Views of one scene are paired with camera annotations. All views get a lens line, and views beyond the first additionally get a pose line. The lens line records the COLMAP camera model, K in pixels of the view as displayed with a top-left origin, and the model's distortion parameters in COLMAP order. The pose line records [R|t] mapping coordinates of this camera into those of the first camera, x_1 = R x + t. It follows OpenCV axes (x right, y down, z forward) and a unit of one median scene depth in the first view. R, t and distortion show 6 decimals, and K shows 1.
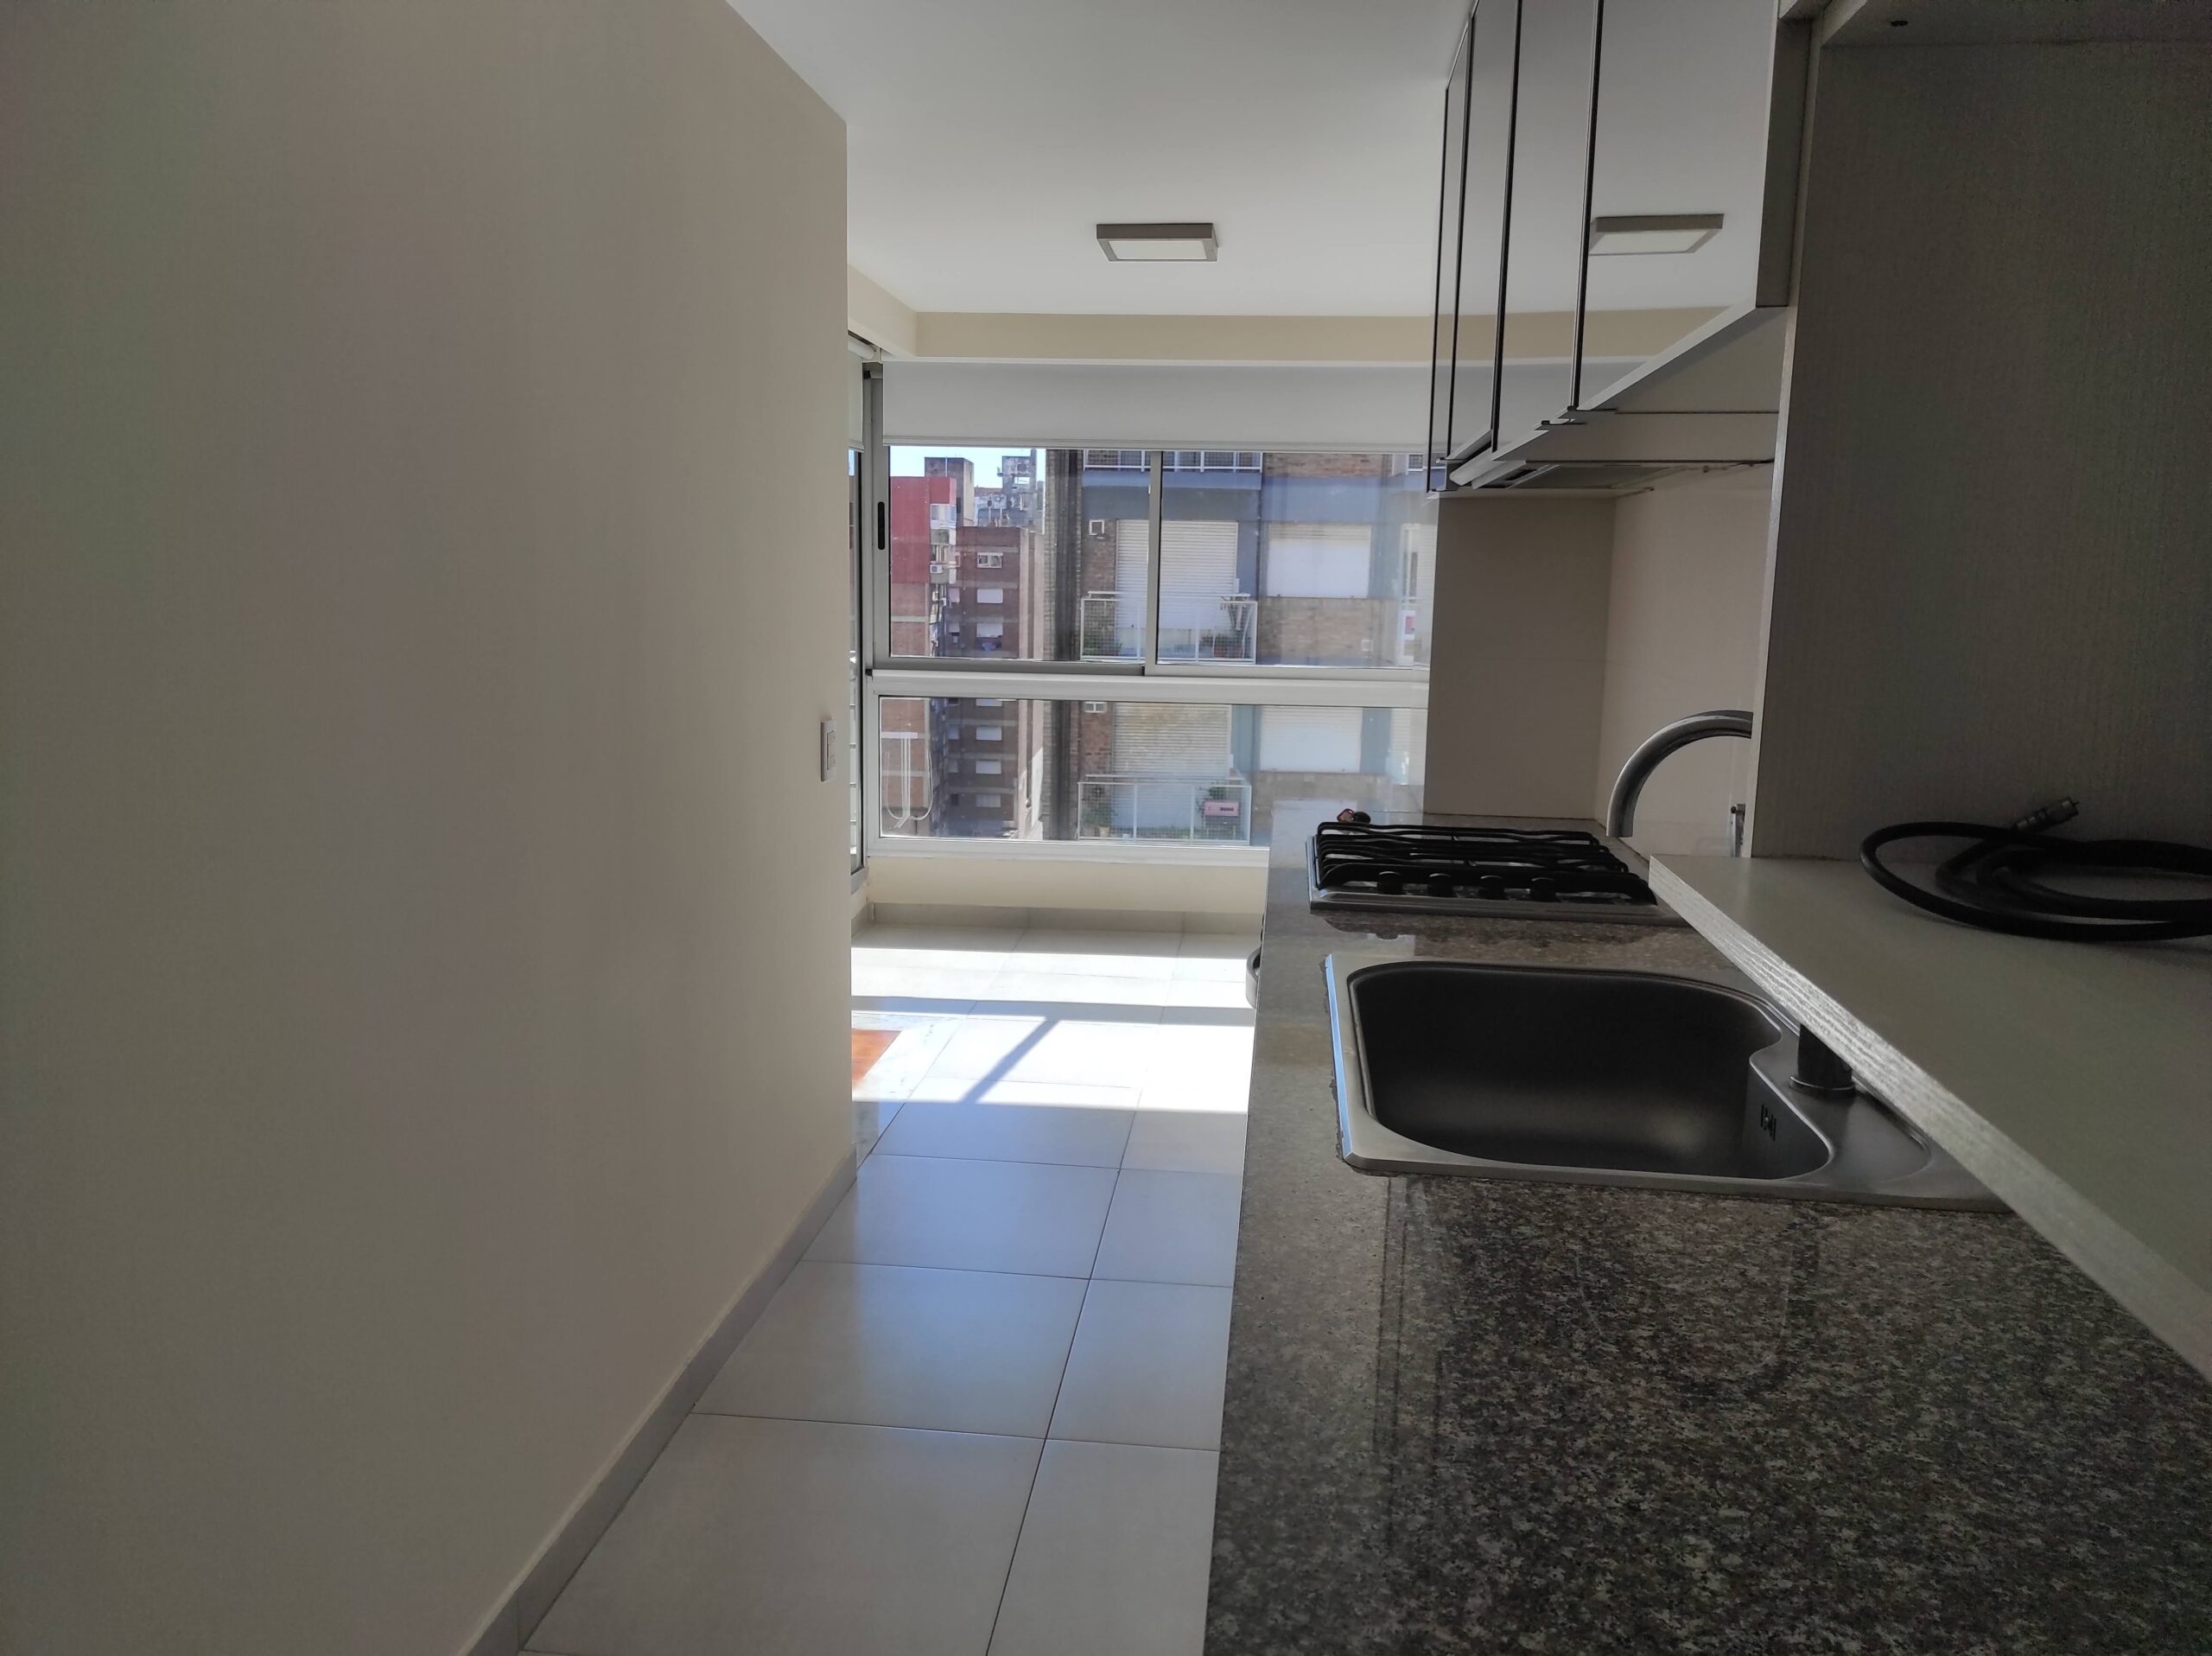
lens RADIAL K [[1658.8, 0, 1100.3], [0, 1658.8, 823.6], [0, 0, 1]] dist [0.057543, -0.008613]
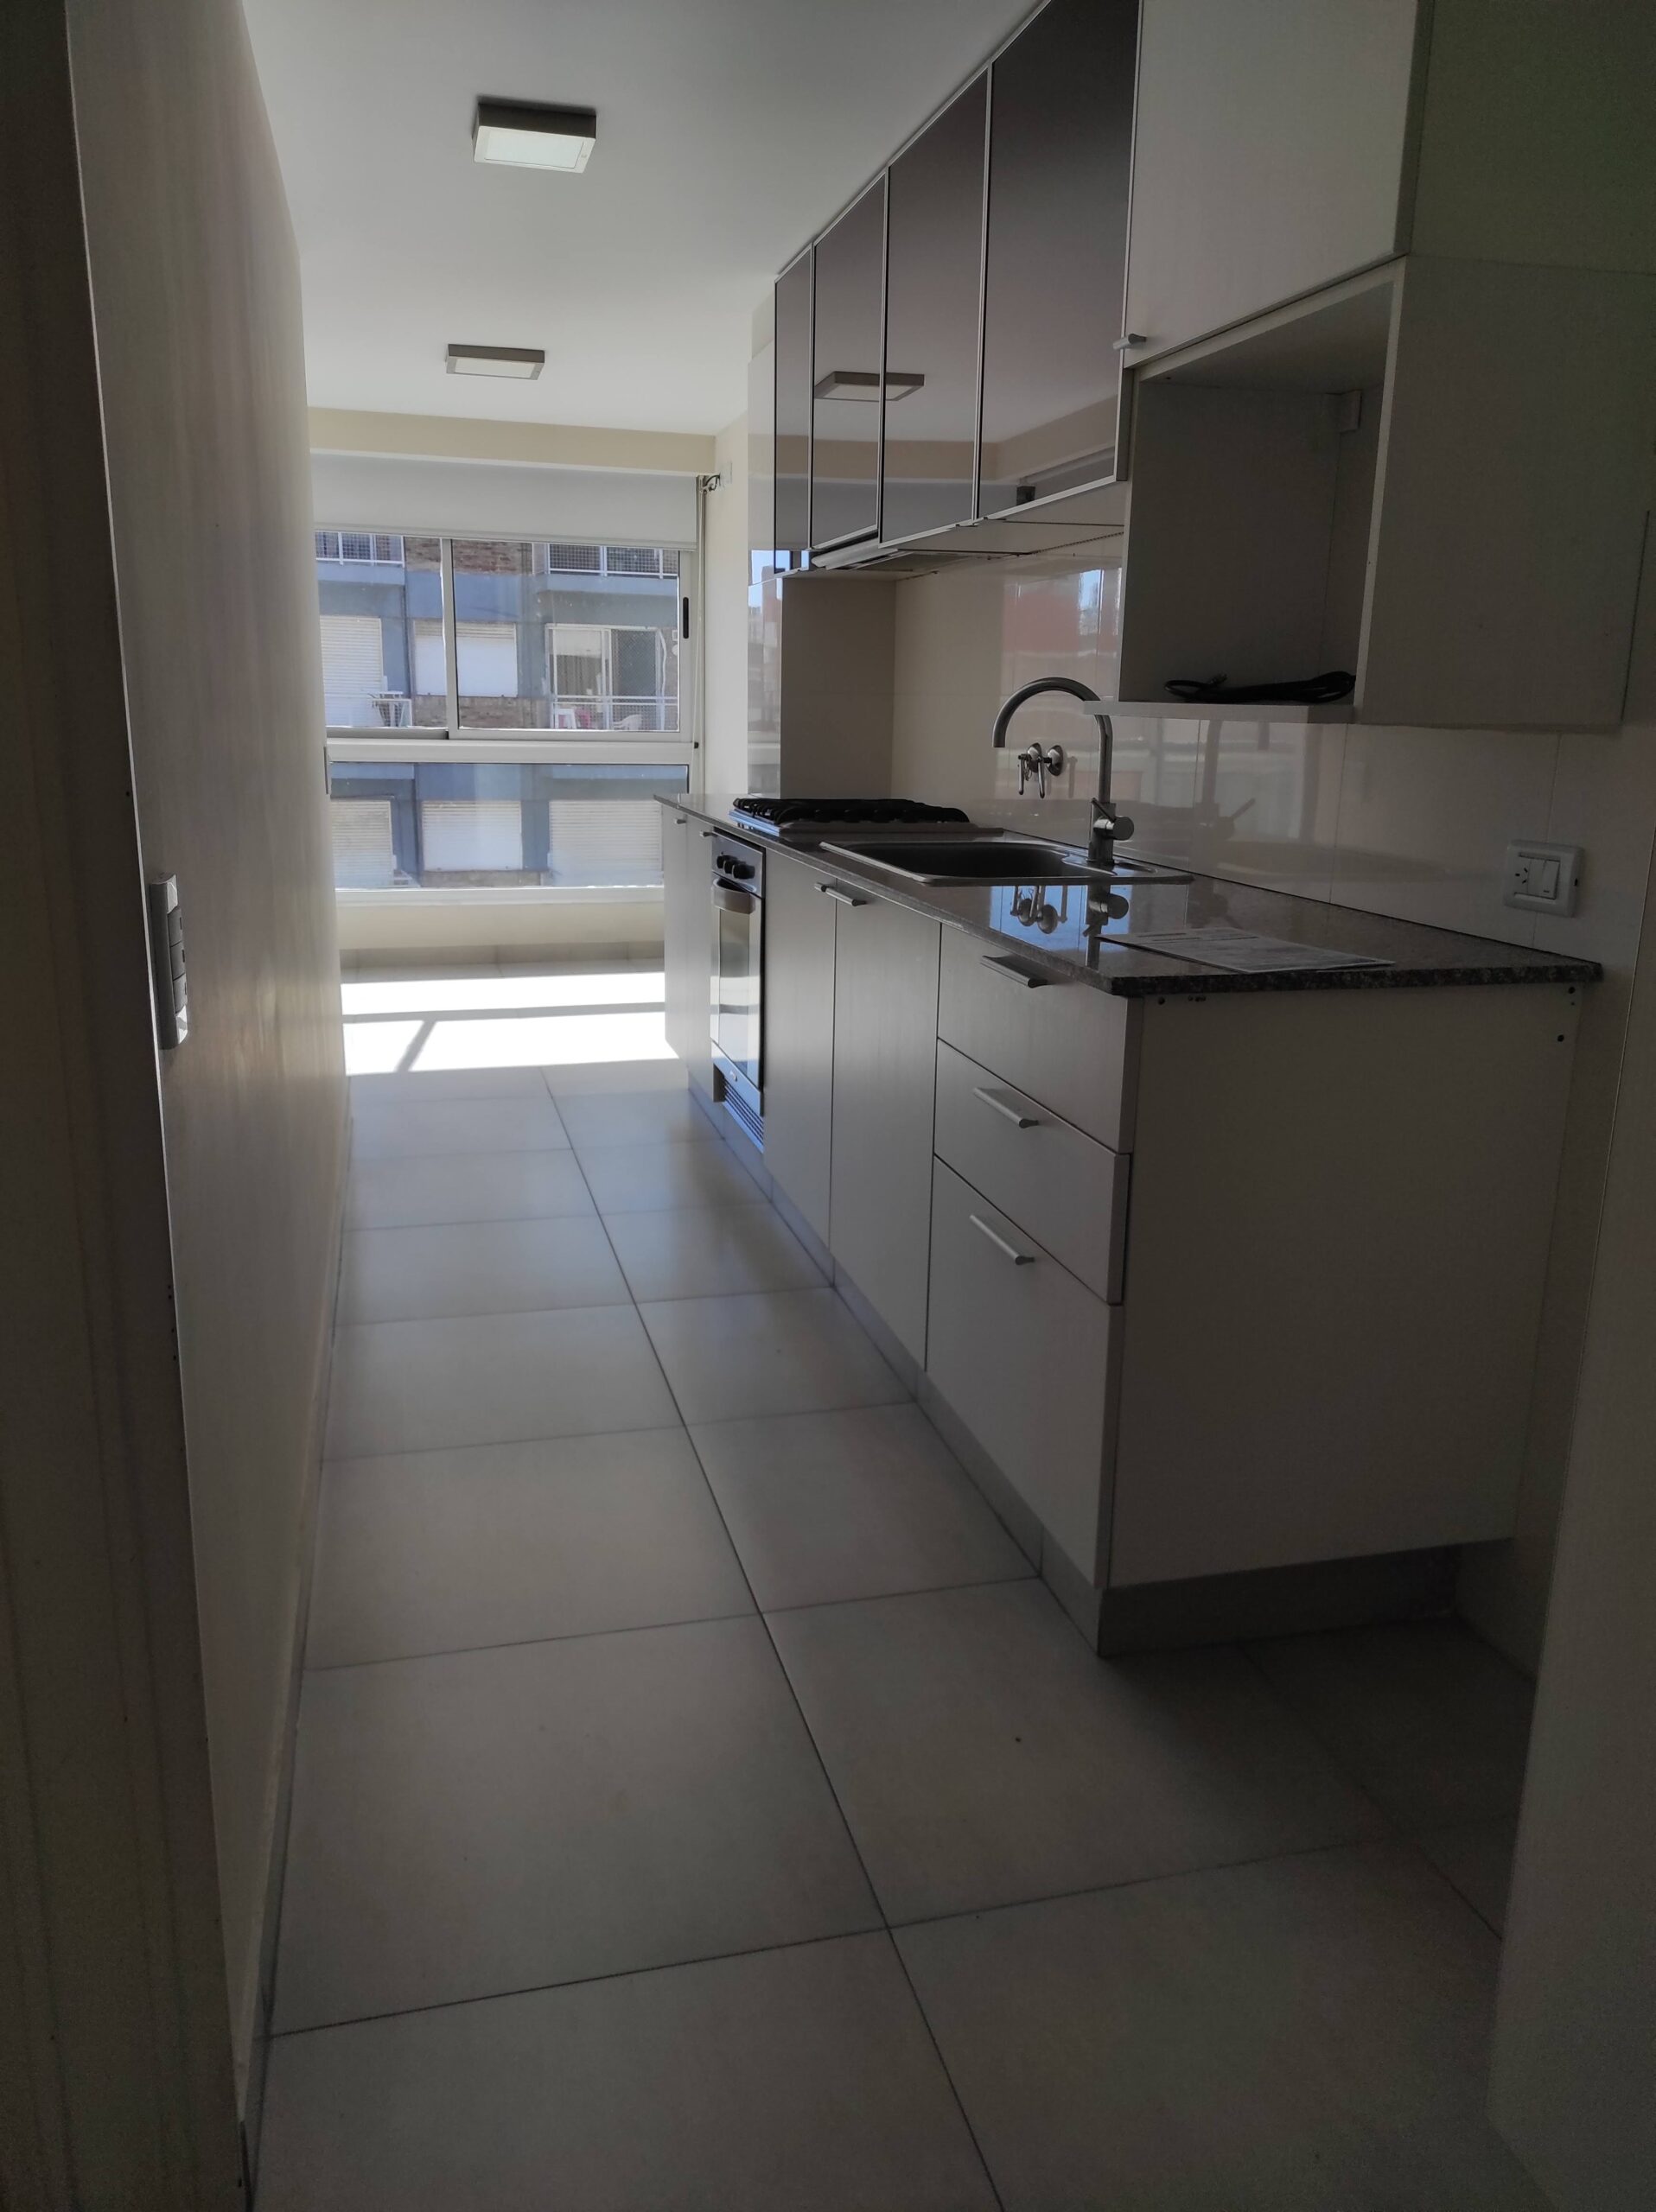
lens RADIAL K [[1658.8, 0, 828.5], [0, 1658.8, 1110.6], [0, 0, 1]] dist [0.057543, -0.008613]
pose [[0.933933, -0.089624, 0.346029, -0.183634], [0.053838, 0.992283, 0.111699, 0.062611], [-0.353370, -0.085690, 0.931551, -0.243331]]
